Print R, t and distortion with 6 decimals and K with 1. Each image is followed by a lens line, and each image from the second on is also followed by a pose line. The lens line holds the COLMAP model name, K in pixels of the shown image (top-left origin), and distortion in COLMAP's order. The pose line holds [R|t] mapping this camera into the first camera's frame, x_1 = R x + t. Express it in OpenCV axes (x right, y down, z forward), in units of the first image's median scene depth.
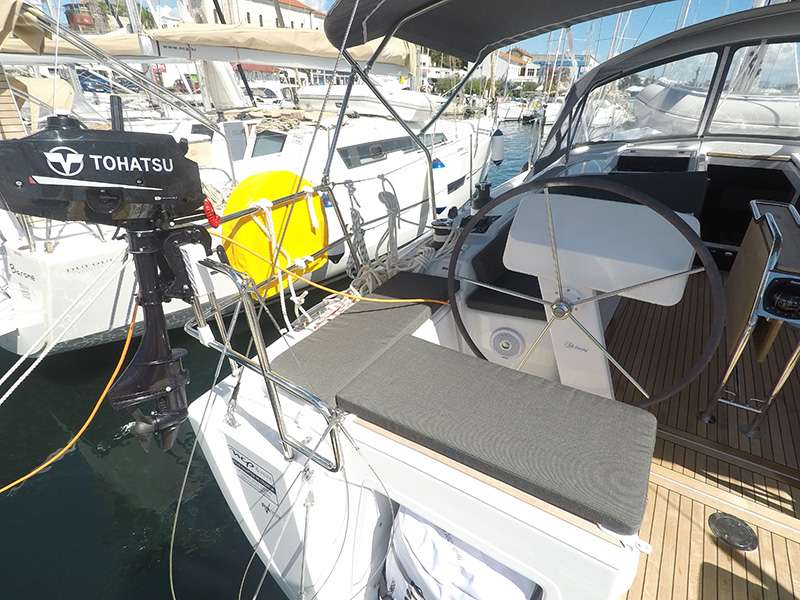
lens RADIAL K [[410.5, 0, 399.5], [0, 410.5, 290.3], [0, 0, 1]] dist [-0.015236, 0.001144]
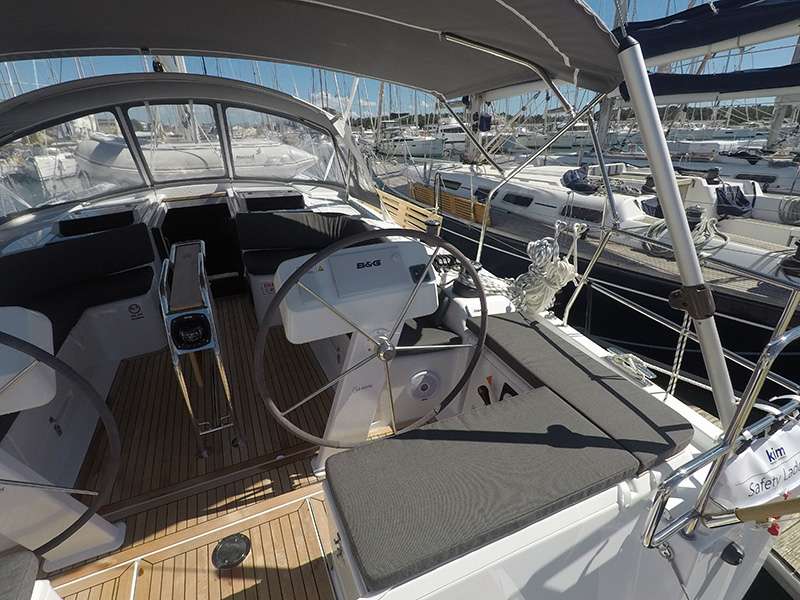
lens RADIAL K [[410.5, 0, 399.5], [0, 410.5, 290.3], [0, 0, 1]] dist [-0.015236, 0.001144]
pose [[0.530000, -0.335480, 0.778815, 0.189671], [0.404592, 0.907182, 0.115442, 0.008722], [-0.745255, 0.253918, 0.616539, -0.075799]]
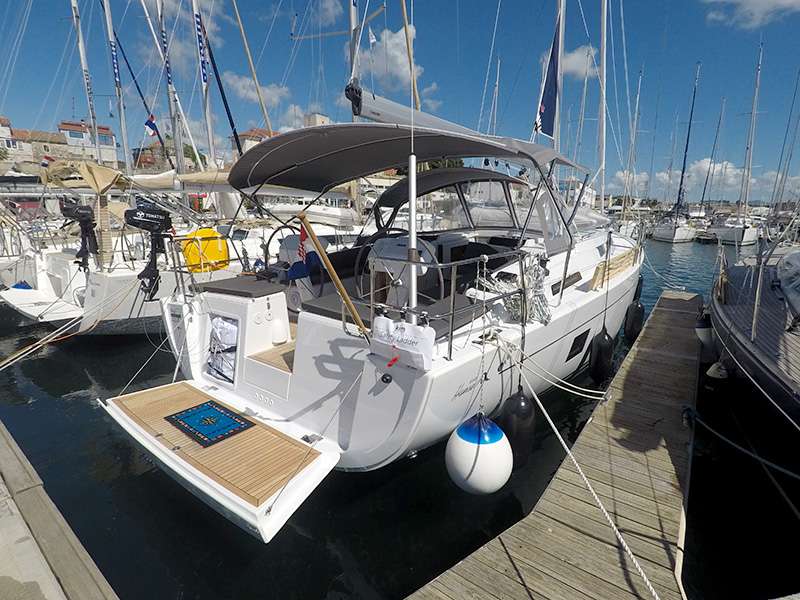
lens RADIAL K [[410.5, 0, 399.5], [0, 410.5, 290.3], [0, 0, 1]] dist [-0.015236, 0.001144]
pose [[0.999202, 0.001641, -0.039916, 0.581574], [-0.012117, 0.964537, -0.263669, 0.428296], [0.038068, 0.263942, 0.963787, -0.789366]]
